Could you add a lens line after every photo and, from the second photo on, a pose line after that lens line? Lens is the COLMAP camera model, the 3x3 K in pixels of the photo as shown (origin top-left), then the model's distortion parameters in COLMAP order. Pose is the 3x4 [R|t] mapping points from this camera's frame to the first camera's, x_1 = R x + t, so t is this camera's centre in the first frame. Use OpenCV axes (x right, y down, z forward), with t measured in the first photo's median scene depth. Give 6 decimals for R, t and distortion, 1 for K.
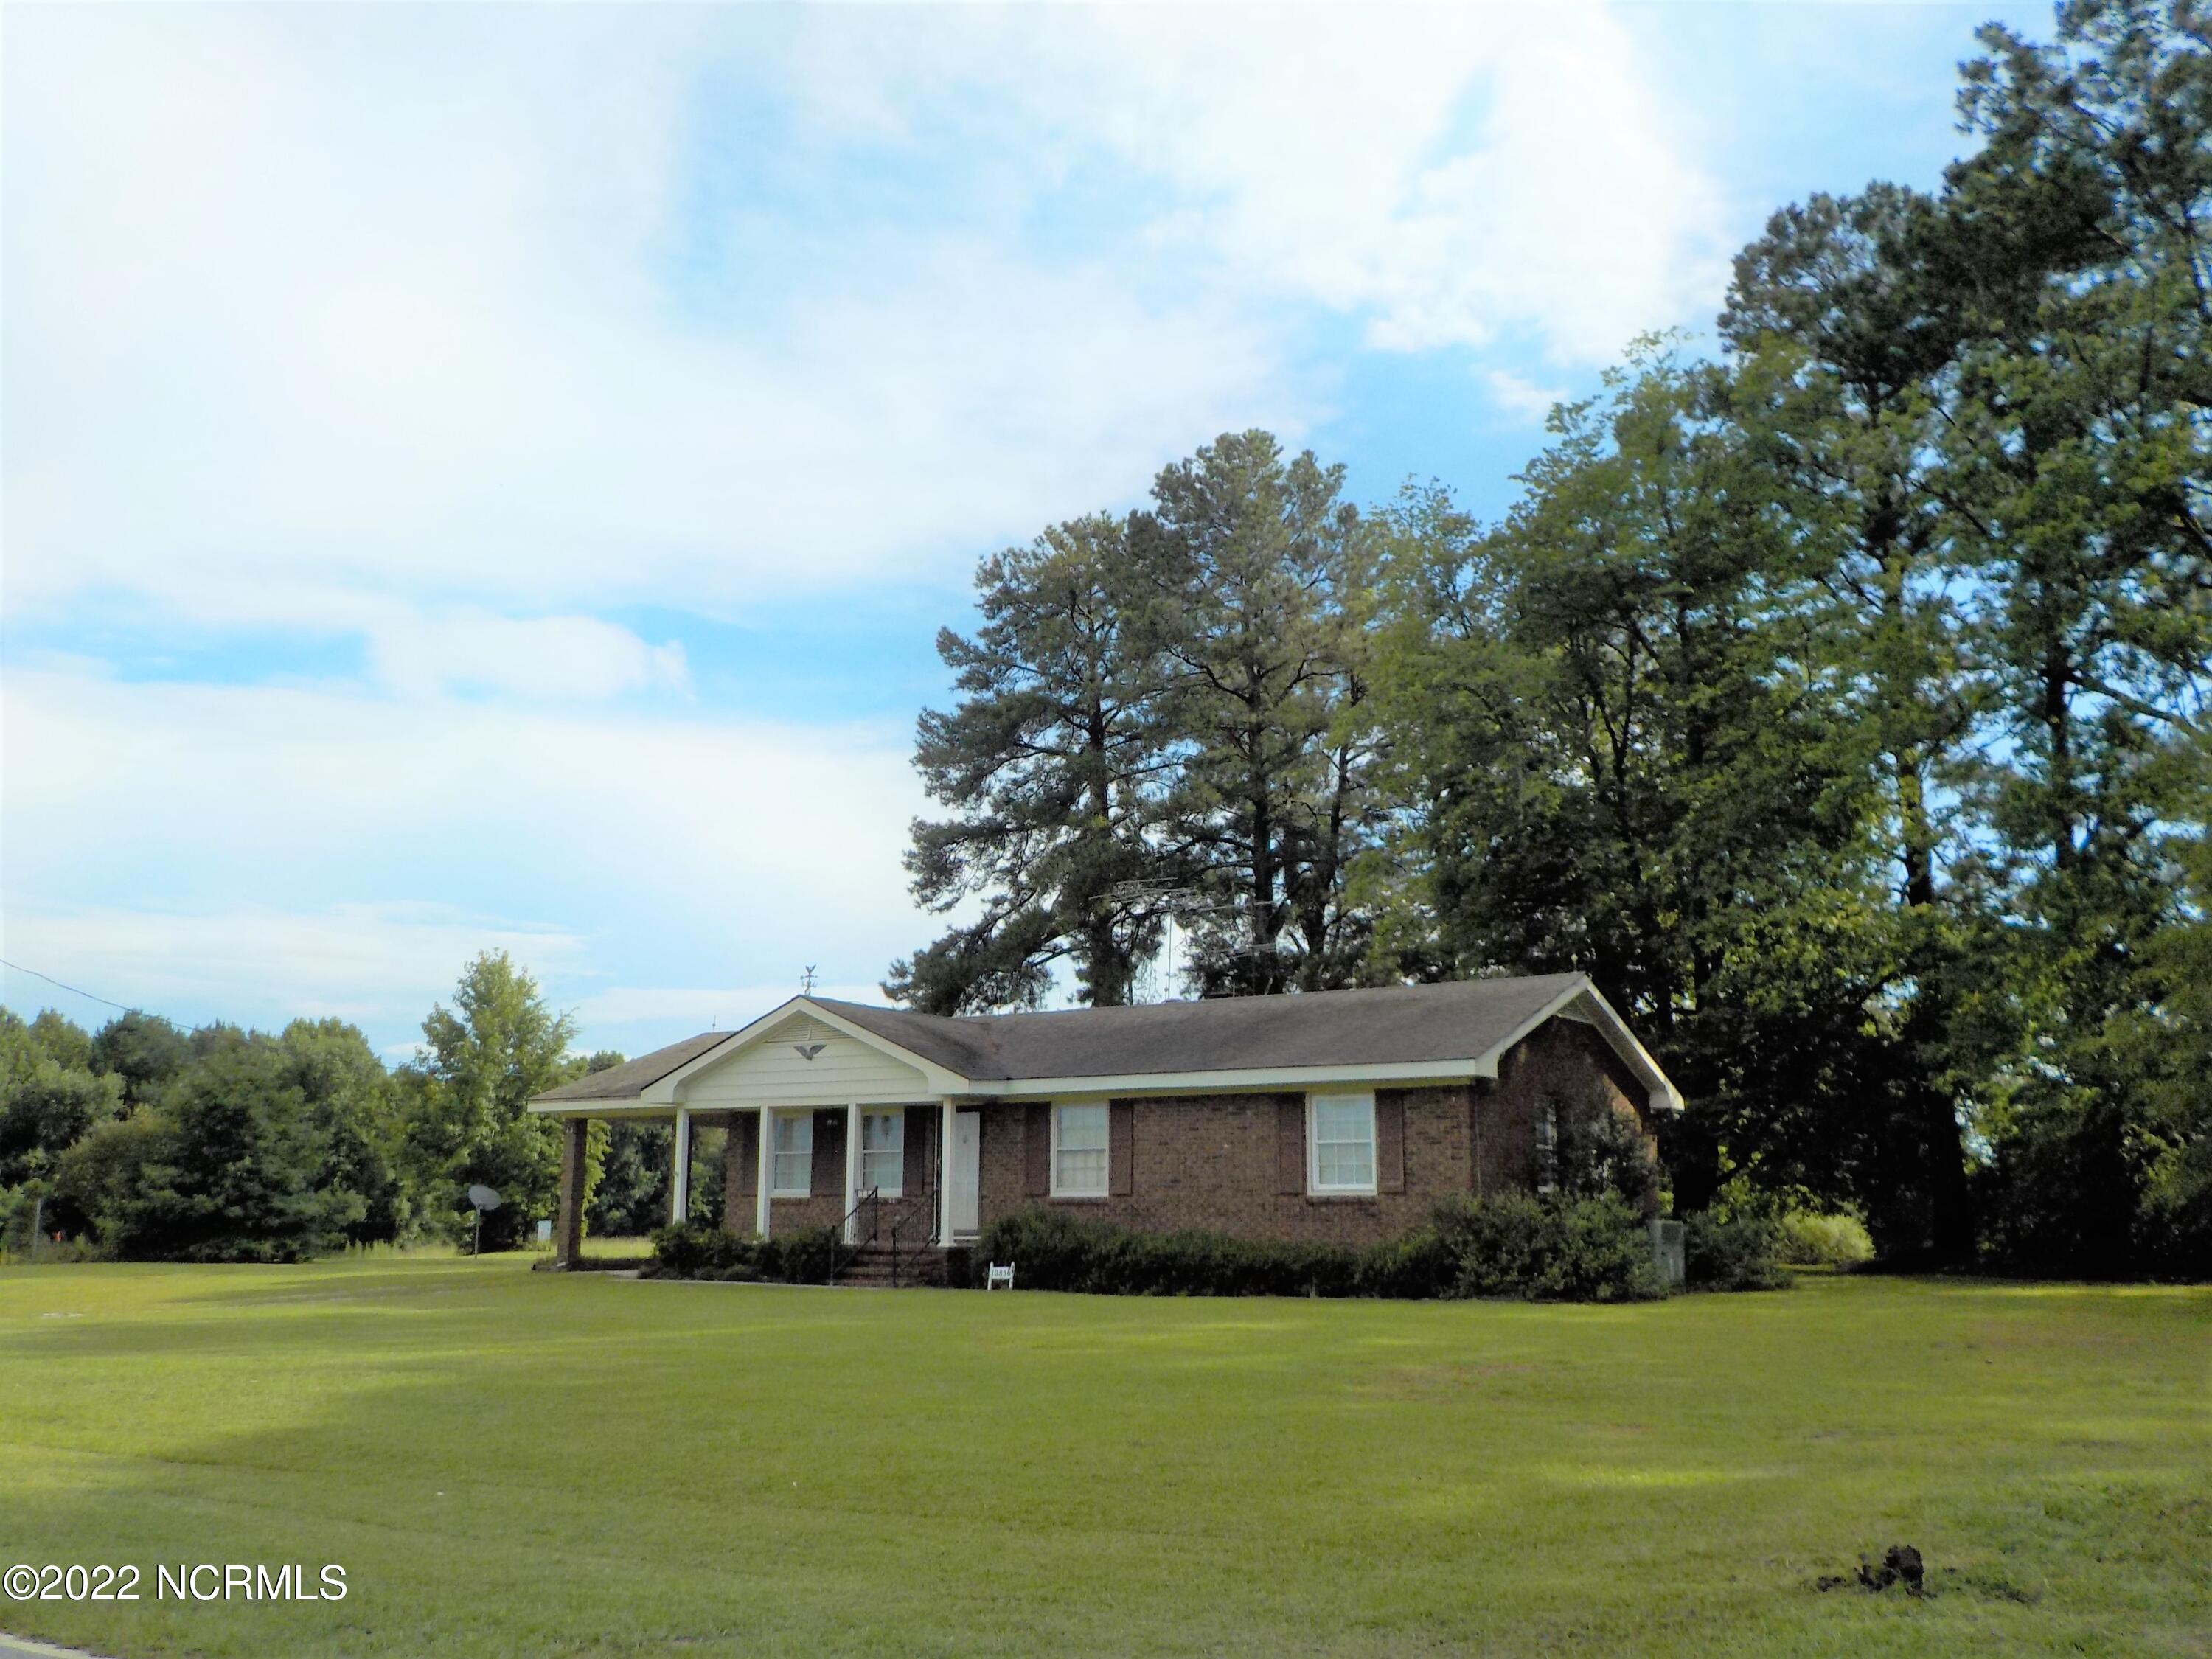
lens RADIAL K [[2069.5, 0, 1106.0], [0, 2069.5, 829.5], [0, 0, 1]] dist [0.045308, -0.180045]
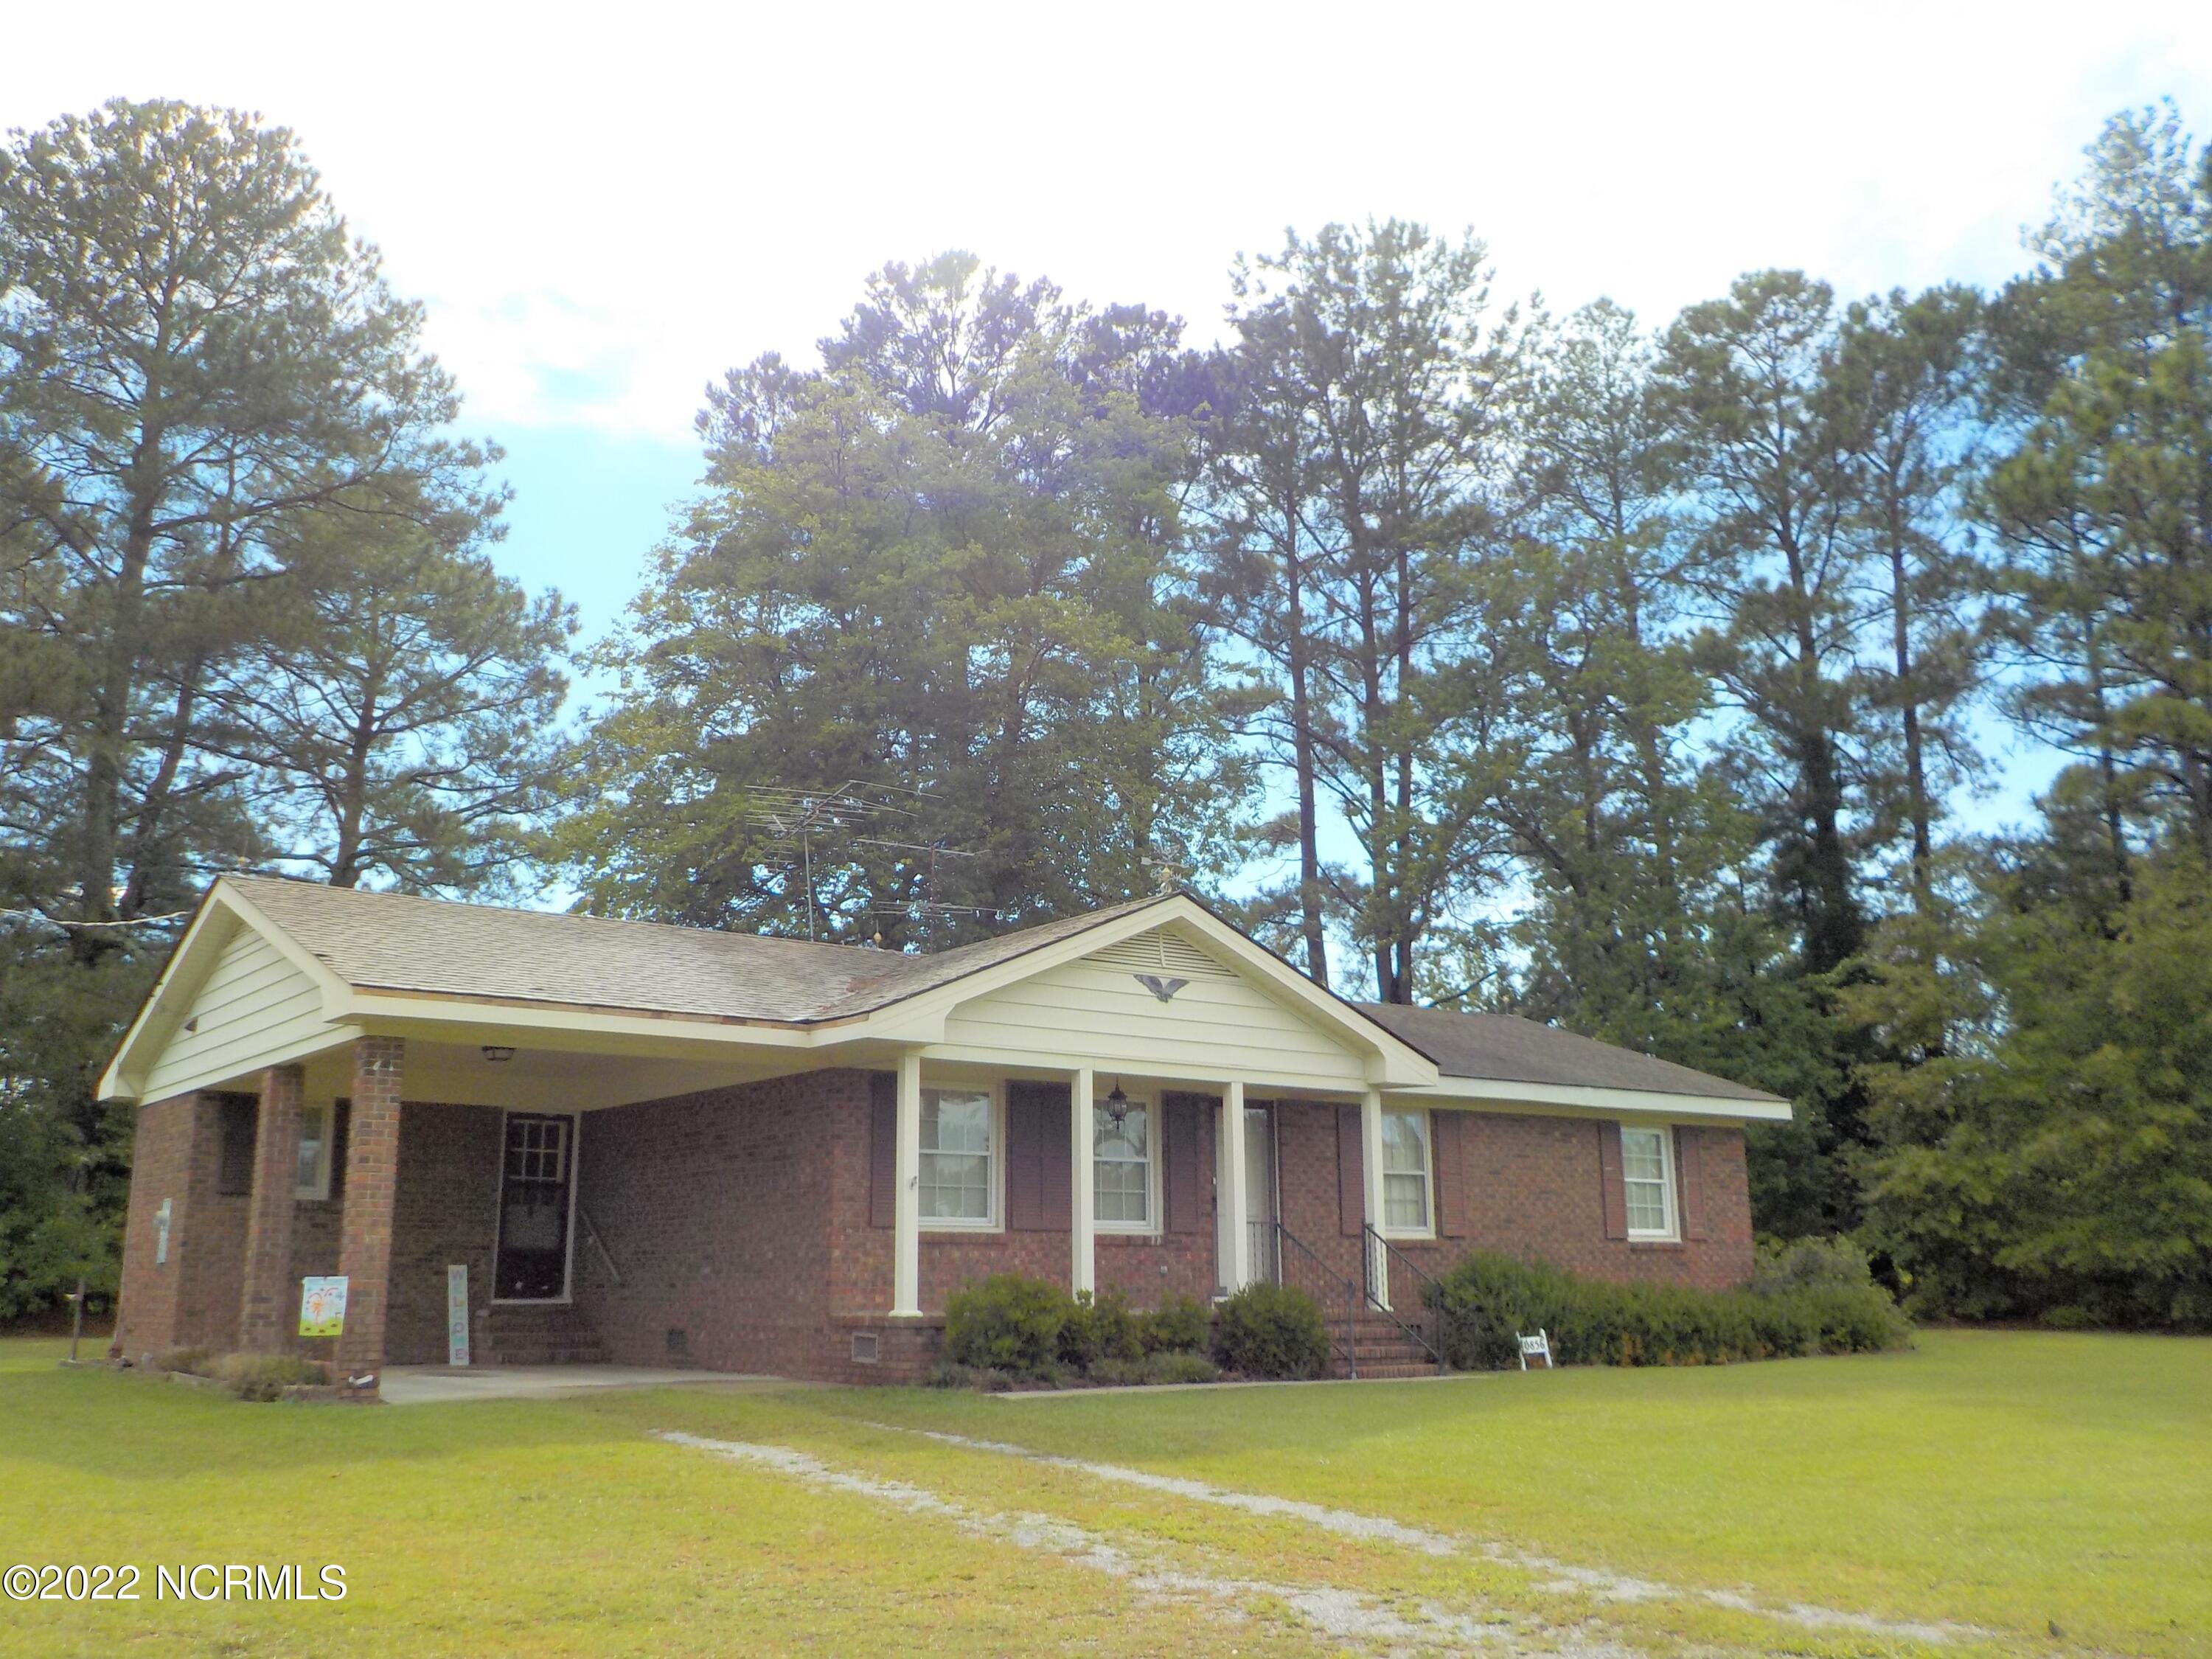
lens RADIAL K [[2016.6, 0, 1092.6], [0, 2016.6, 826.1], [0, 0, 1]] dist [-0.009438, -0.002182]
pose [[0.341054, 0.202224, 0.918035, -0.696857], [-0.169003, 0.973865, -0.151737, 0.154977], [-0.924727, -0.103400, 0.366317, 0.819986]]
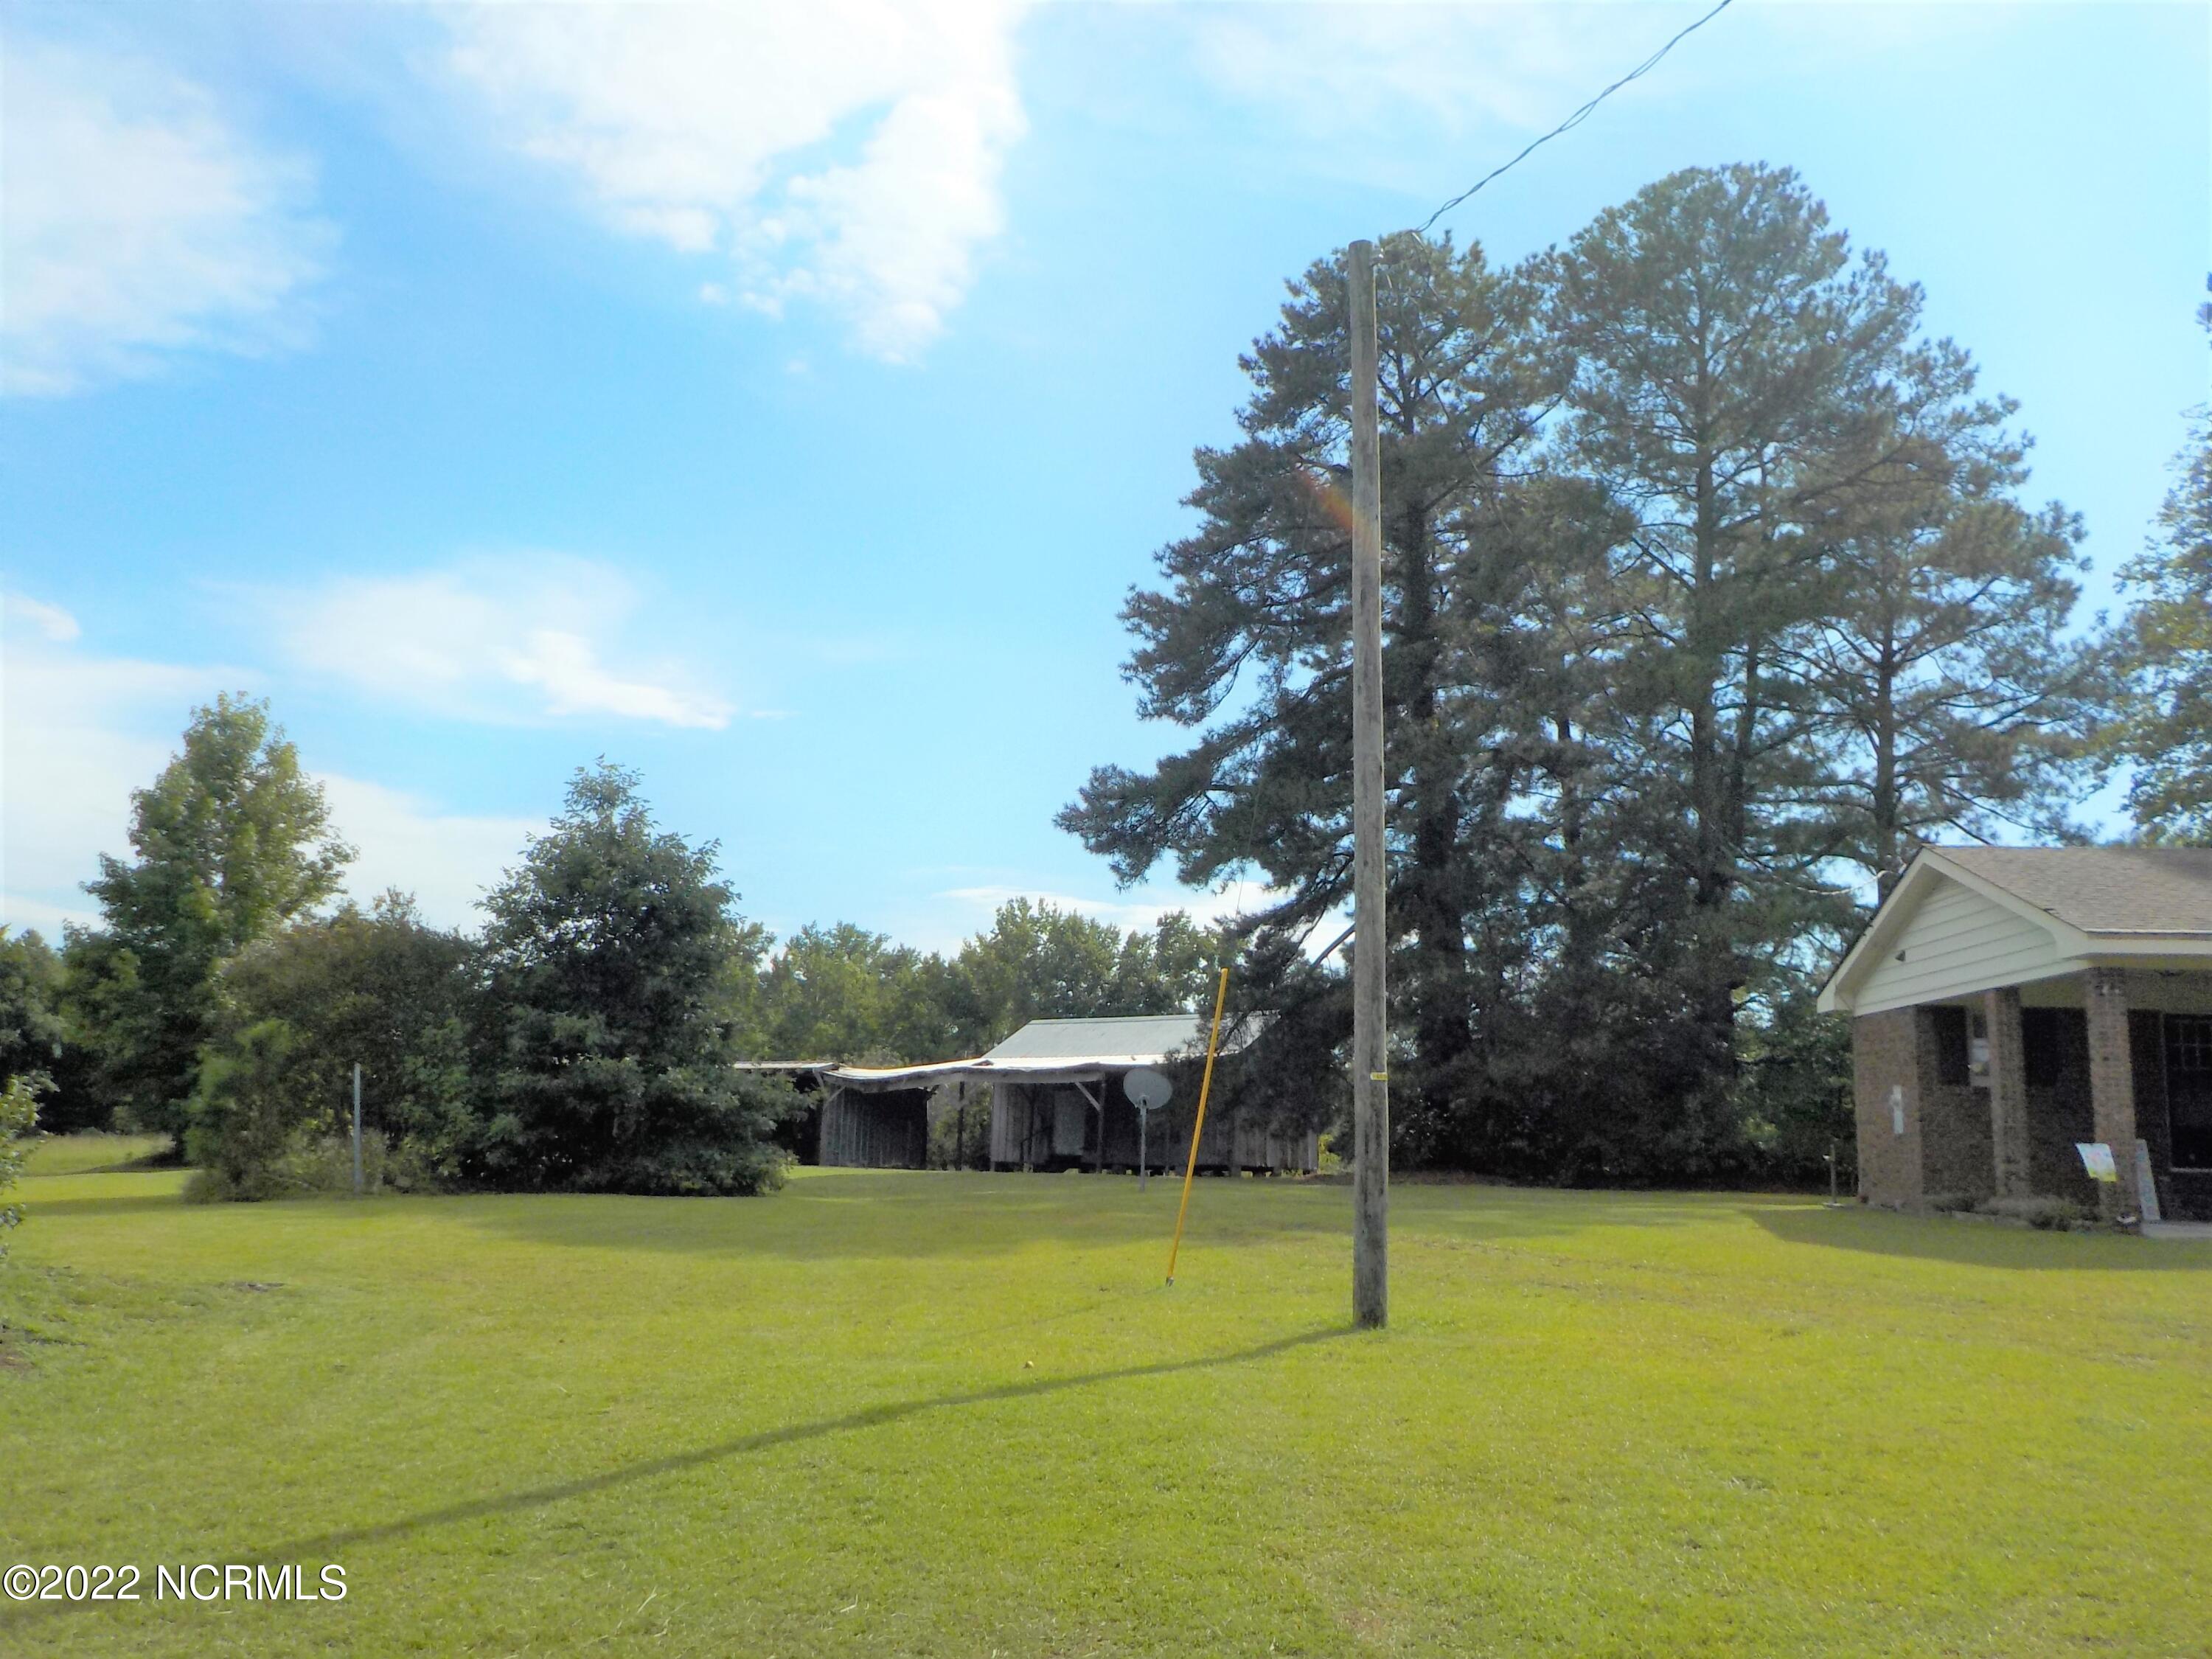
lens RADIAL K [[1952.1, 0, 1106.5], [0, 1952.1, 836.6], [0, 0, 1]] dist [-0.002392, 0.005511]
pose [[0.870185, 0.091608, 0.484134, -0.856357], [-0.108639, 0.994055, 0.007173, 0.149524], [-0.480599, -0.058837, 0.874964, 0.768480]]
